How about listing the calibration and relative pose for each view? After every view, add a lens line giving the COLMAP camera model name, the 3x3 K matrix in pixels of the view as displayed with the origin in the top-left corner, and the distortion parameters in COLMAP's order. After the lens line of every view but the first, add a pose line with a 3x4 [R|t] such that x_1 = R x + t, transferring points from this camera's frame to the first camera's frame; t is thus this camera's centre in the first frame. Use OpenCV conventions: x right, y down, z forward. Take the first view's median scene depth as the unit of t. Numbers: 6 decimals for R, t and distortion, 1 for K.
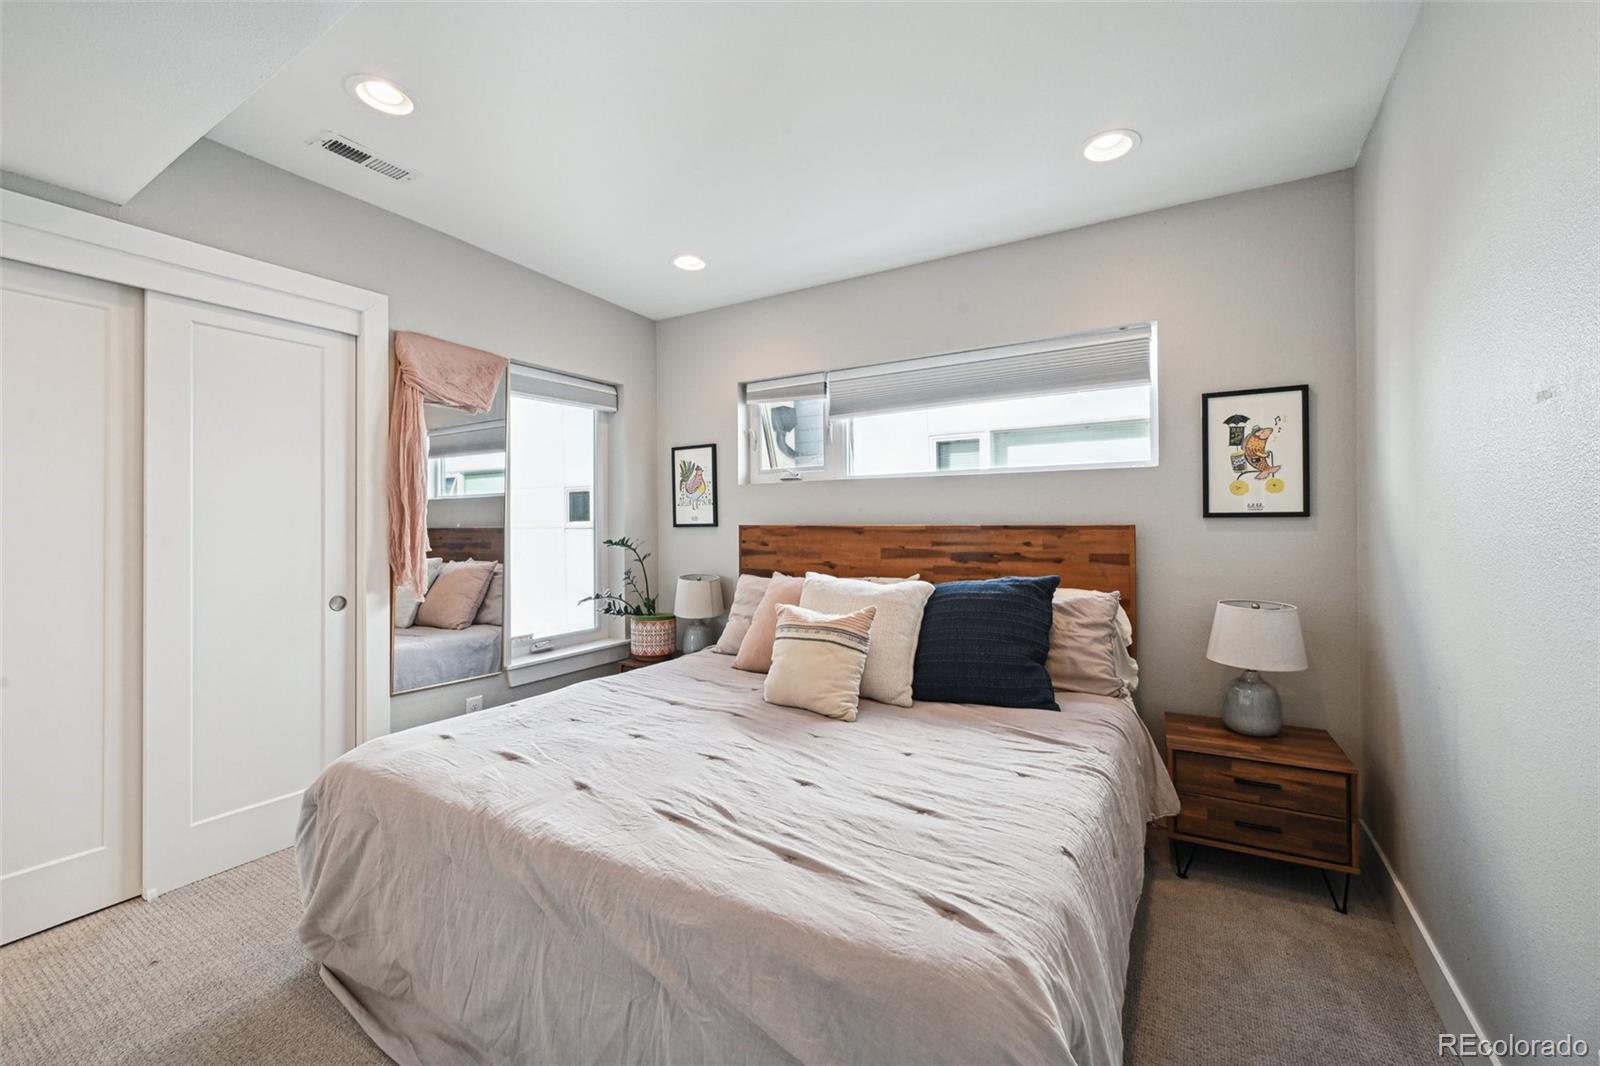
lens RADIAL K [[639.5, 0, 803.0], [0, 639.5, 513.1], [0, 0, 1]] dist [-0.000627, -0.000040]
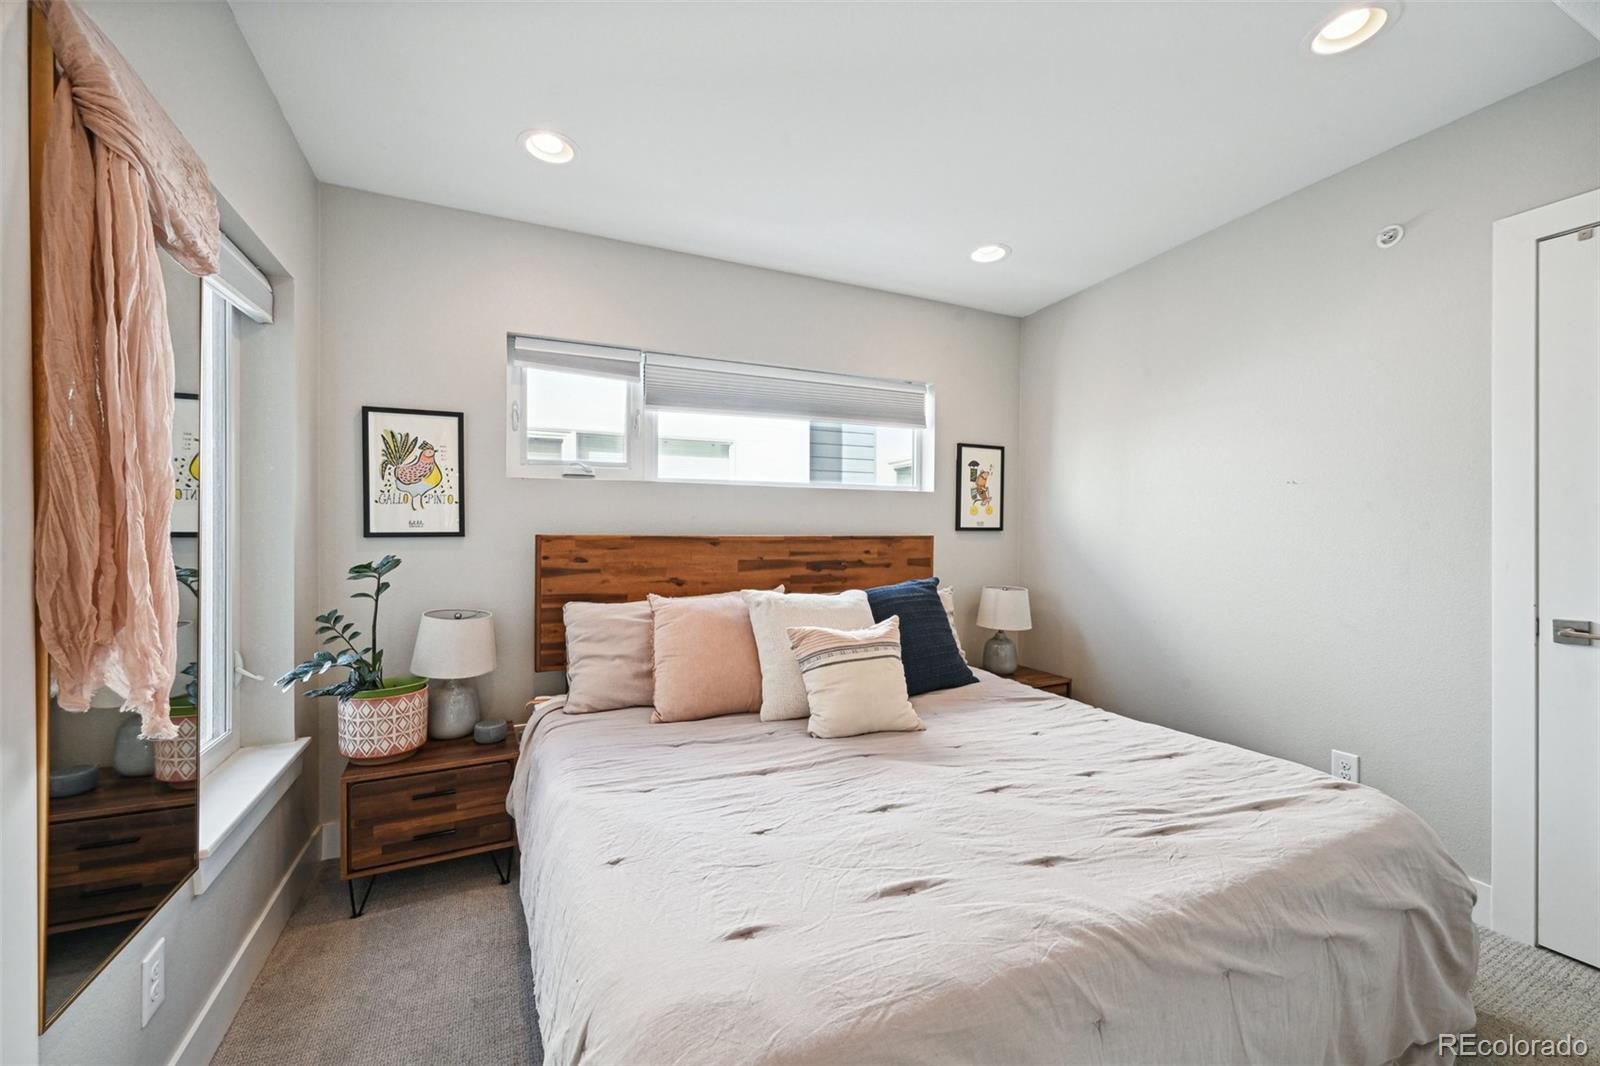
lens RADIAL K [[636.1, 0, 800.2], [0, 636.1, 526.9], [0, 0, 1]] dist [-0.000692, -0.000016]
pose [[0.559755, 0.010081, 0.828597, -0.732368], [-0.020886, 0.999780, 0.001946, 0.003291], [-0.828395, -0.018395, 0.559842, 0.497311]]
